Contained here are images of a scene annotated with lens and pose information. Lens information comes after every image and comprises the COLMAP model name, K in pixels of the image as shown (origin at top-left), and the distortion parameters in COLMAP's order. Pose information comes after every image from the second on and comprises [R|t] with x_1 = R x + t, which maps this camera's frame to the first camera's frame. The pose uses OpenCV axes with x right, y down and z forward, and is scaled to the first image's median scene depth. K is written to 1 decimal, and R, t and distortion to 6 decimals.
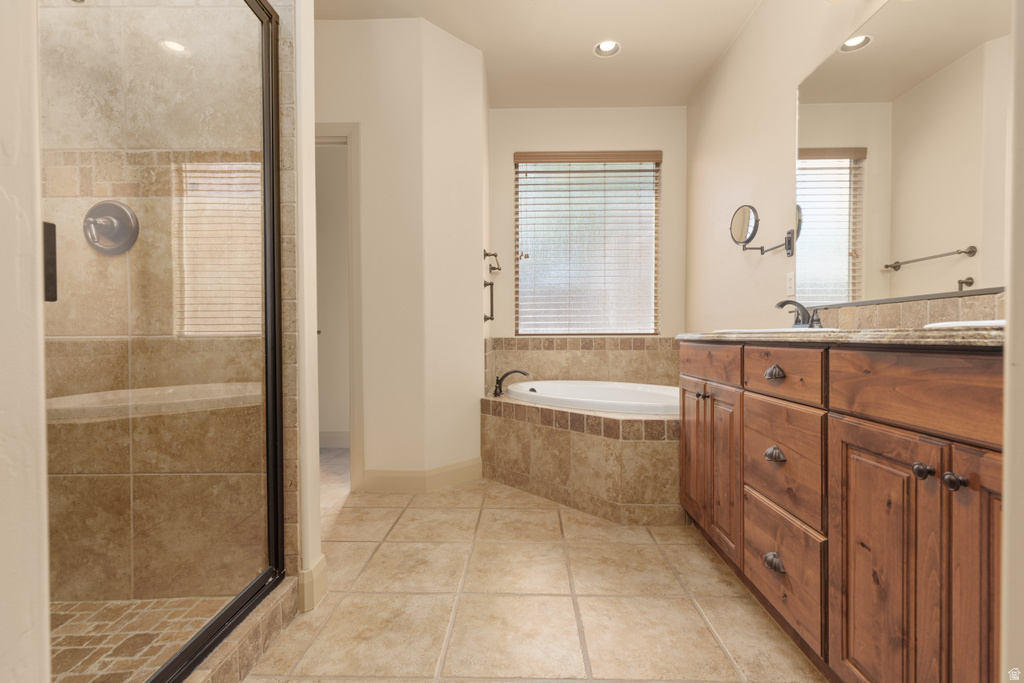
lens RADIAL K [[458.9, 0, 517.8], [0, 458.9, 342.1], [0, 0, 1]] dist [0.009744, -0.001994]
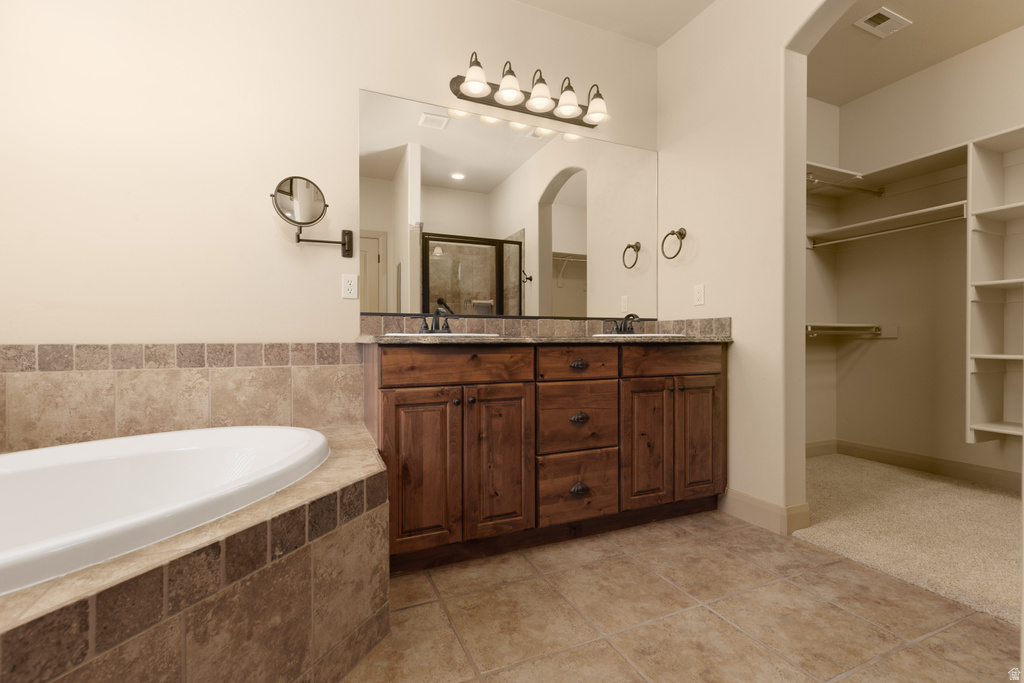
lens RADIAL K [[458.9, 0, 519.7], [0, 458.9, 338.6], [0, 0, 1]] dist [0.009744, -0.001994]
pose [[-0.434285, 0.005499, 0.900759, -0.761420], [0.013015, 0.999915, 0.000170, -0.019466], [-0.900681, 0.011798, -0.434320, 1.933166]]
